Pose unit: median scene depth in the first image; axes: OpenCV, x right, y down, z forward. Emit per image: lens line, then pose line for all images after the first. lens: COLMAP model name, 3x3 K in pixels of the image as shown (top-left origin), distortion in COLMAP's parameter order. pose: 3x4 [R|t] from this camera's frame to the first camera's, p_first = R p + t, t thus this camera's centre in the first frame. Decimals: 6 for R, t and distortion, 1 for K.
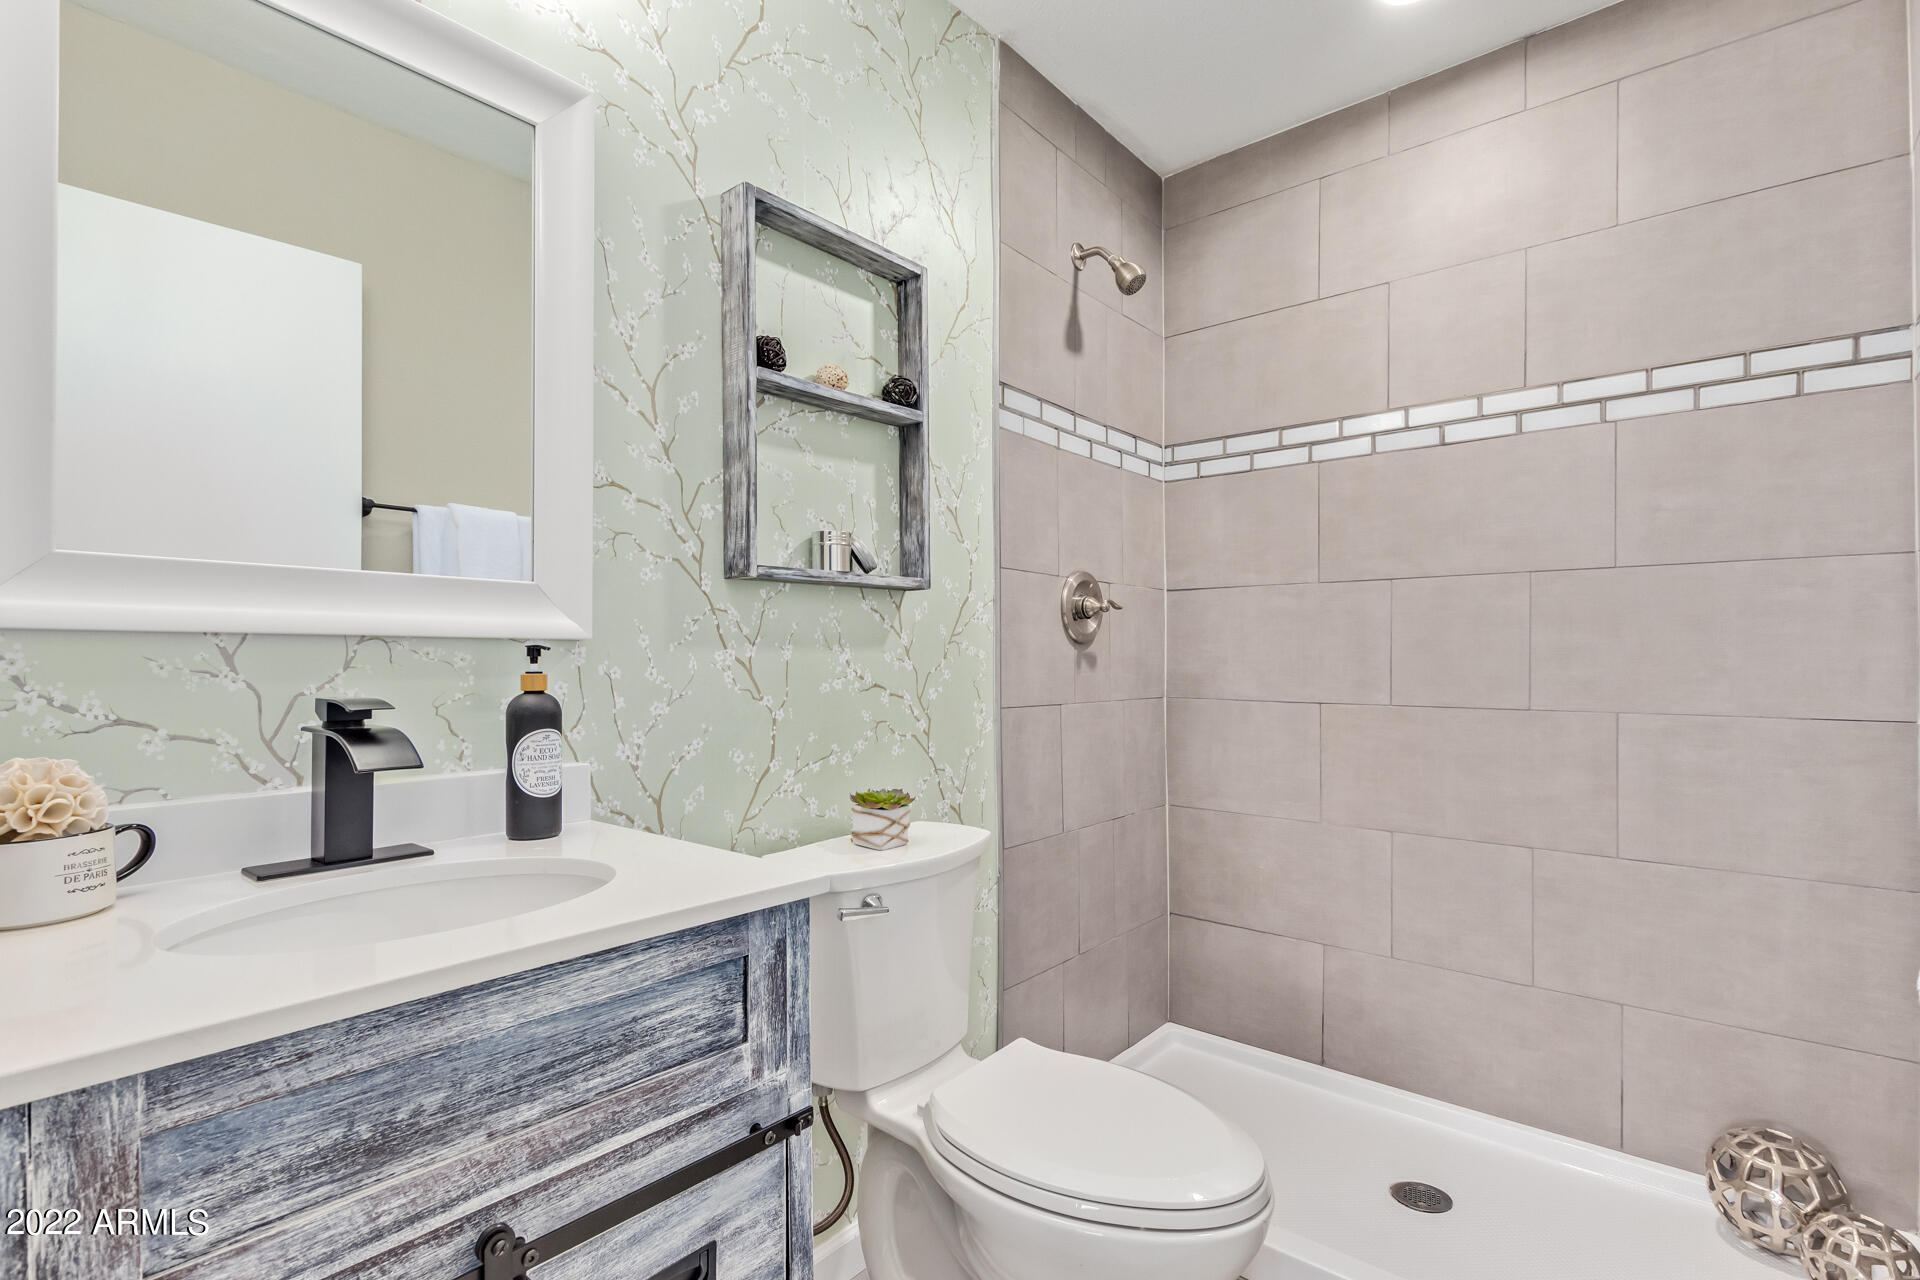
lens RADIAL K [[873.5, 0, 957.8], [0, 873.5, 652.2], [0, 0, 1]] dist [0.000900, 0.000138]
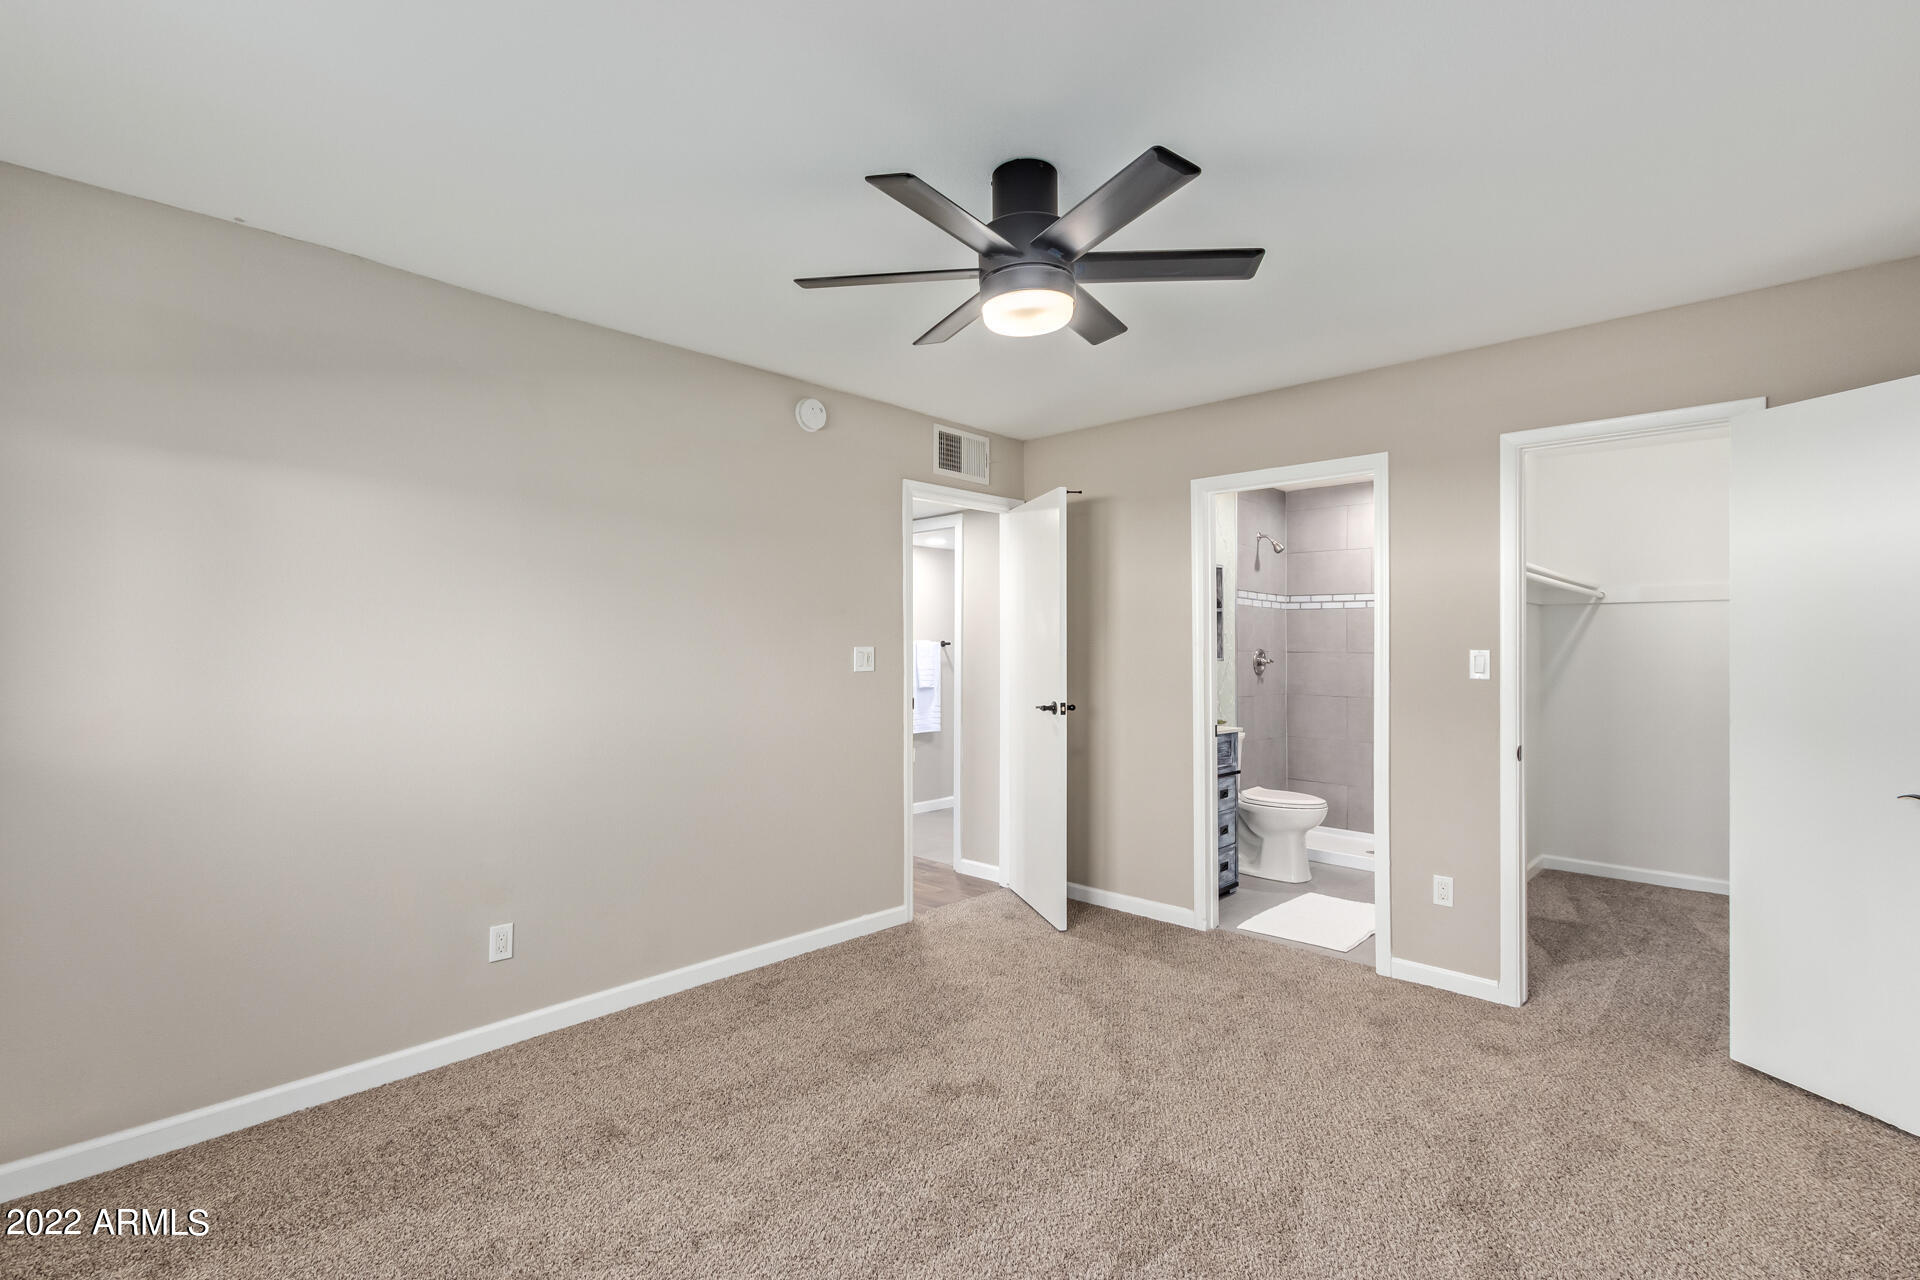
lens RADIAL K [[877.1, 0, 960.5], [0, 877.1, 635.5], [0, 0, 1]] dist [0.001173, 0.000149]
pose [[0.998184, 0.005931, -0.059950, -0.630322], [-0.006603, 0.999917, -0.011024, -0.094151], [0.059880, 0.011400, 0.998141, -1.819086]]
